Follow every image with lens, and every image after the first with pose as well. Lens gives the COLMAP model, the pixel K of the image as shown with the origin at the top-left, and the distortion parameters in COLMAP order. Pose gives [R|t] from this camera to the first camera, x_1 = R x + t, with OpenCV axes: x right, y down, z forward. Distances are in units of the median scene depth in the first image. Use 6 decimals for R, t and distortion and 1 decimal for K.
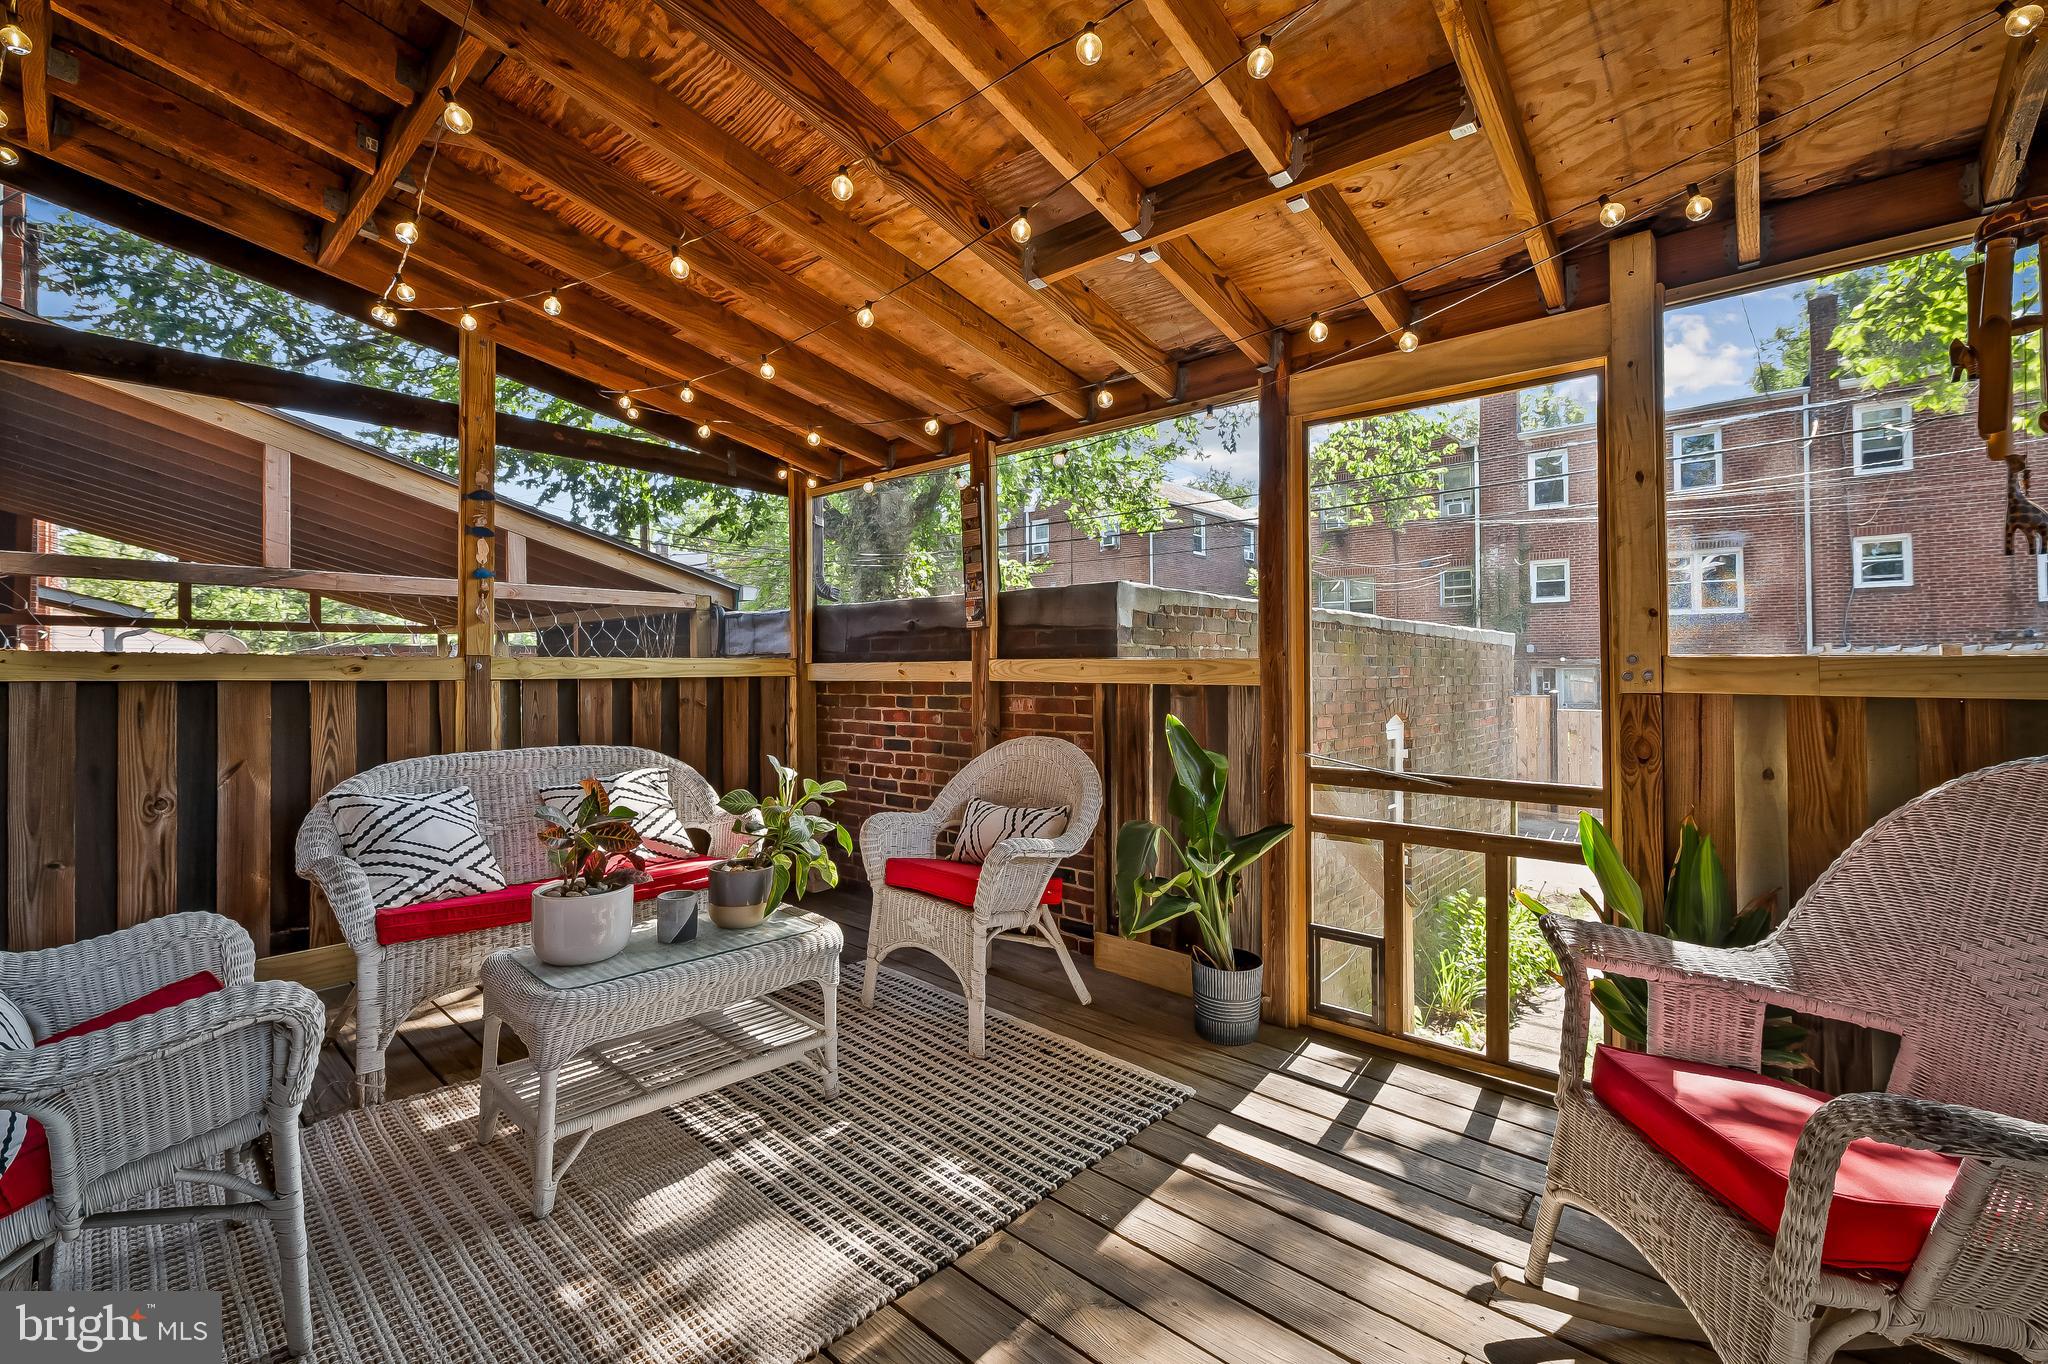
lens RADIAL K [[833.4, 0, 1023.1], [0, 833.4, 672.4], [0, 0, 1]] dist [-0.022512, -0.000569]
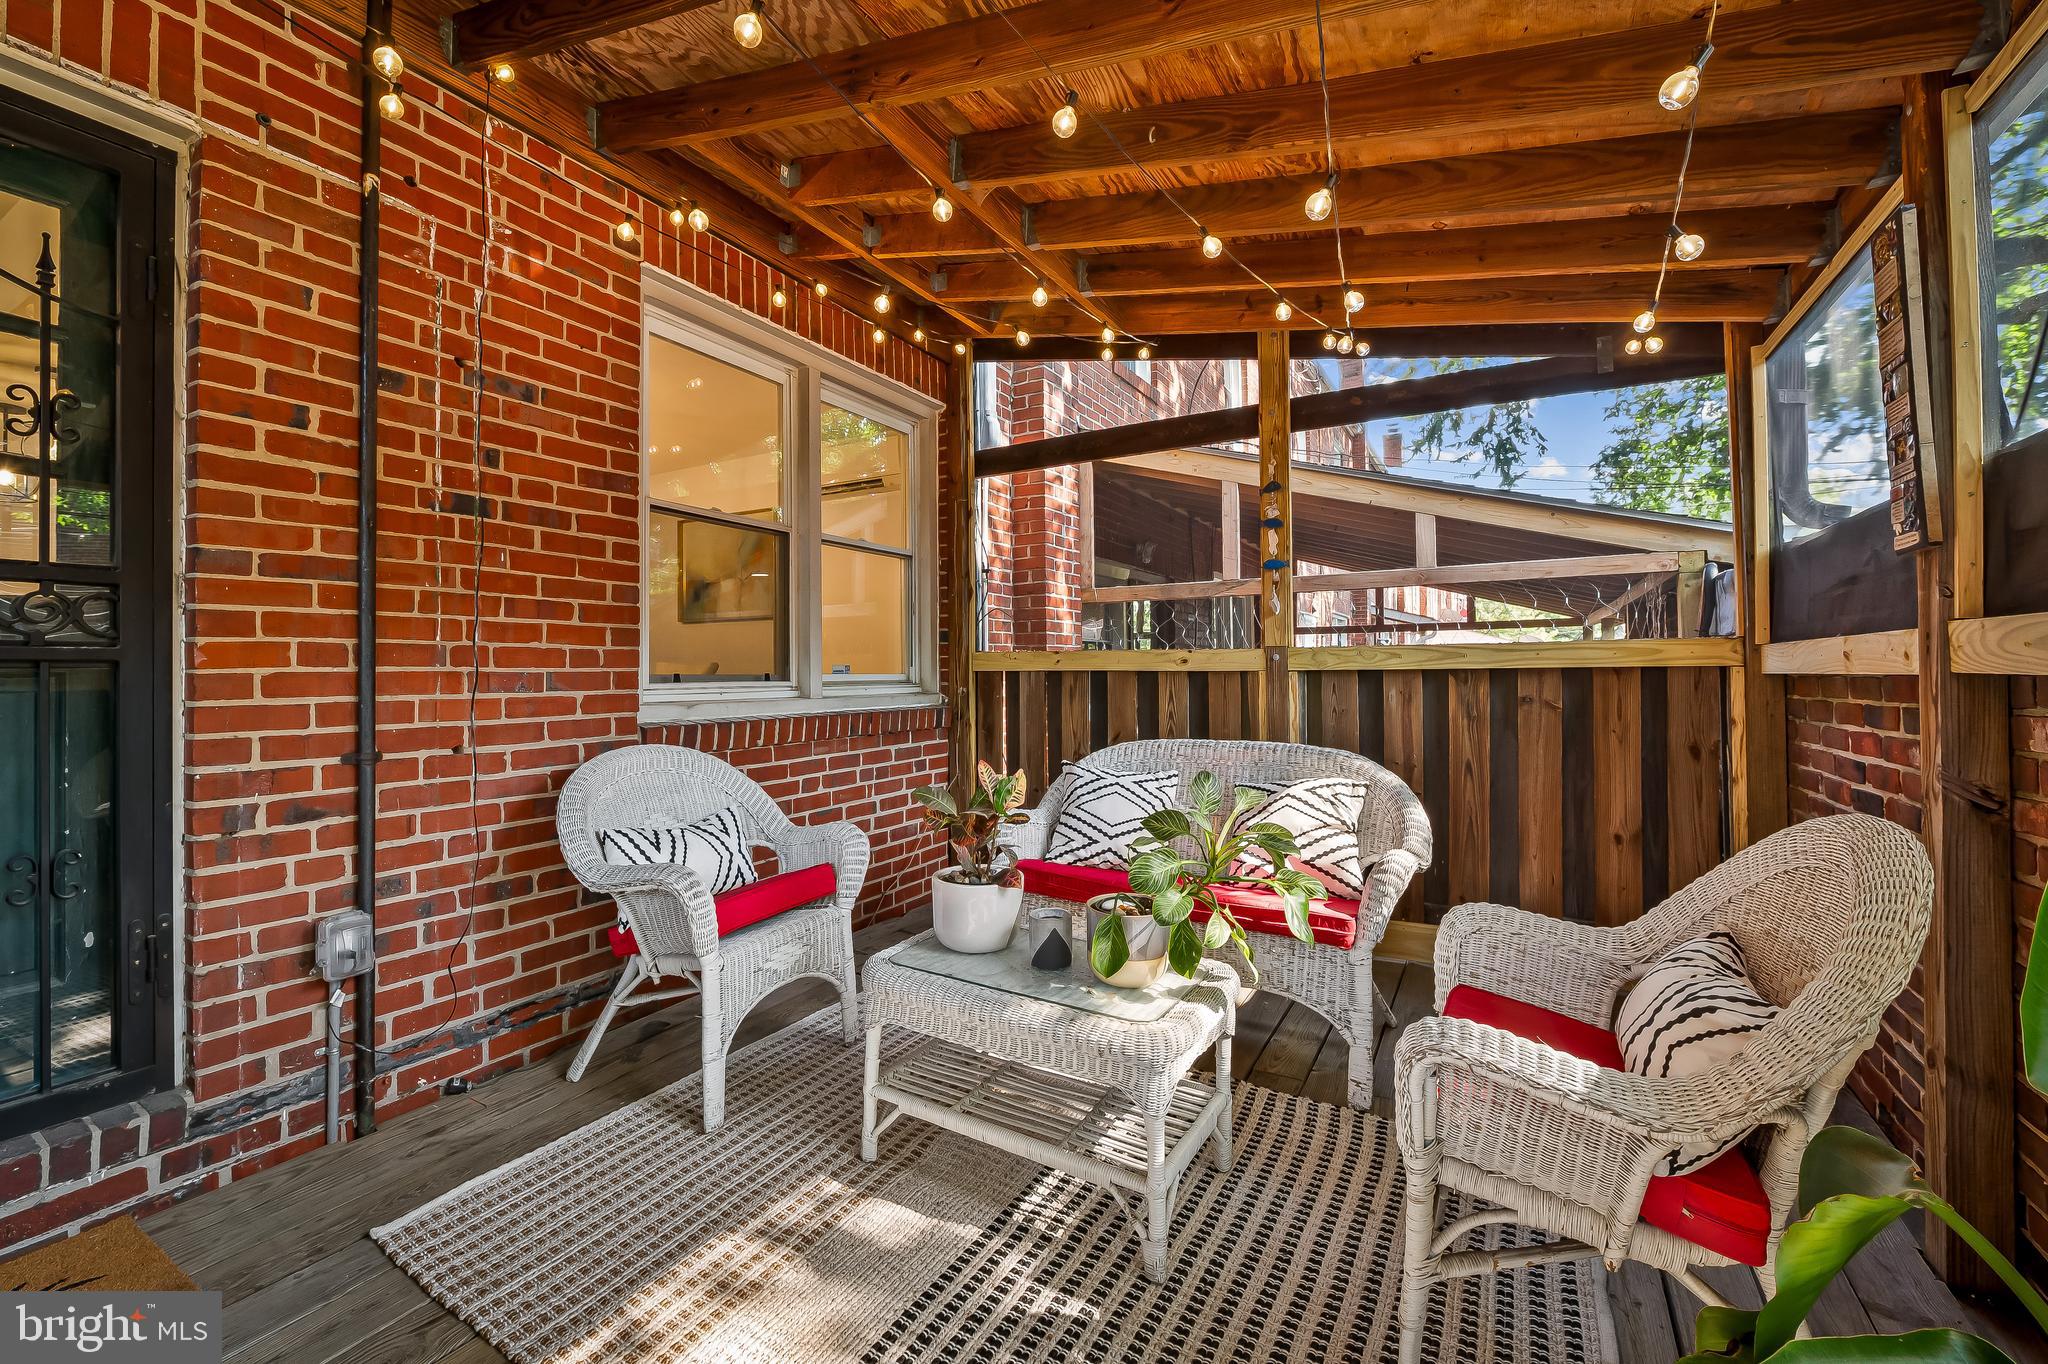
lens RADIAL K [[833.4, 0, 1020.9], [0, 833.4, 672.4], [0, 0, 1]] dist [-0.022512, -0.000569]
pose [[0.186263, 0.002304, -0.982497, 0.260659], [0.003787, 0.999988, 0.003063, 0.006716], [0.982493, -0.004292, 0.186253, 0.484855]]
